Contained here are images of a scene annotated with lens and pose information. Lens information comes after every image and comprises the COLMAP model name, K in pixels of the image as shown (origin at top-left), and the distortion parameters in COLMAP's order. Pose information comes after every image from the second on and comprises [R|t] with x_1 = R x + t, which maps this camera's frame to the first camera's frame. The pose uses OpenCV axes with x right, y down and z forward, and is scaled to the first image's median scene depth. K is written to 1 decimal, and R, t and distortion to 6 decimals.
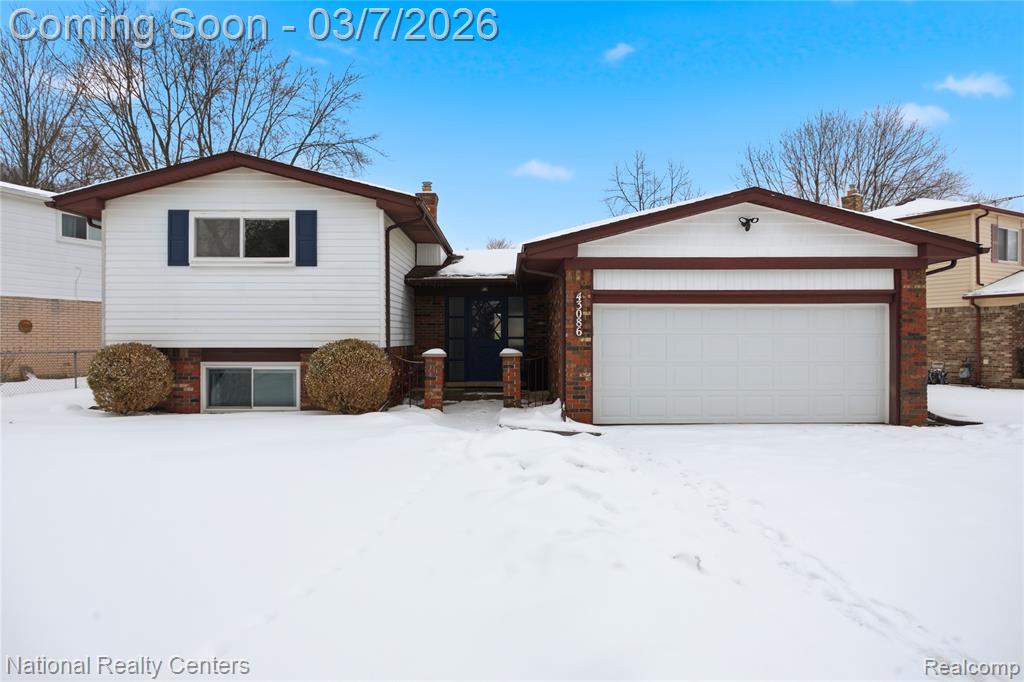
lens RADIAL K [[644.3, 0, 512.0], [0, 644.3, 341.0], [0, 0, 1]] dist [-0.007703, -0.001247]
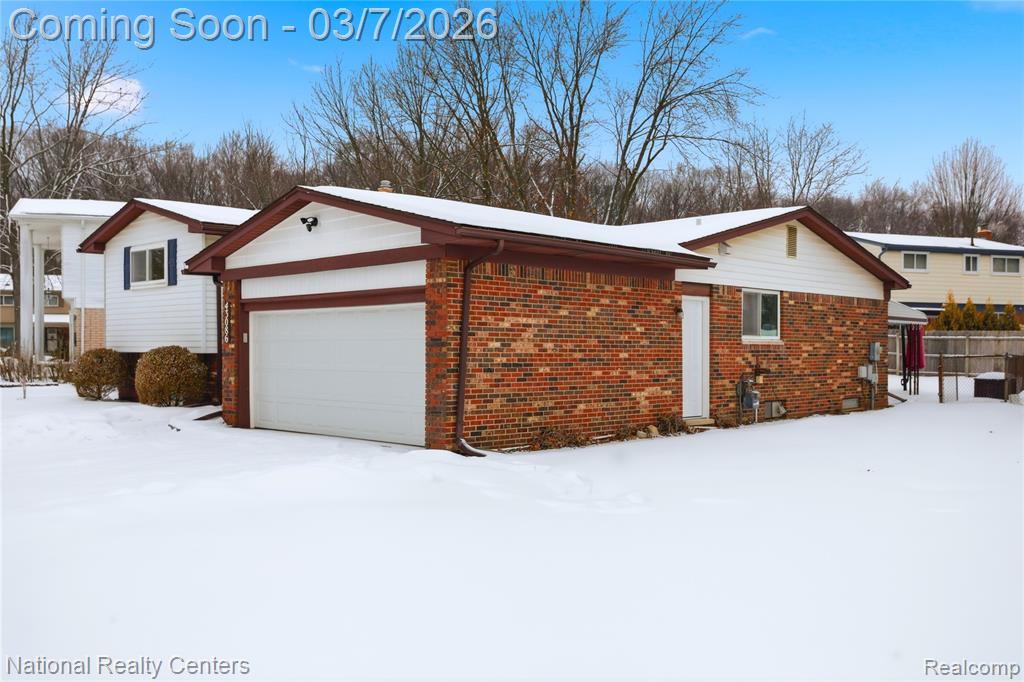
lens RADIAL K [[963.2, 0, 512.0], [0, 963.2, 341.0], [0, 0, 1]] dist [0.010656, 0.006357]
pose [[0.703191, -0.003018, -0.710994, 1.423948], [-0.007614, 0.999902, -0.011775, 0.004636], [0.710960, 0.013694, 0.703099, 0.181422]]
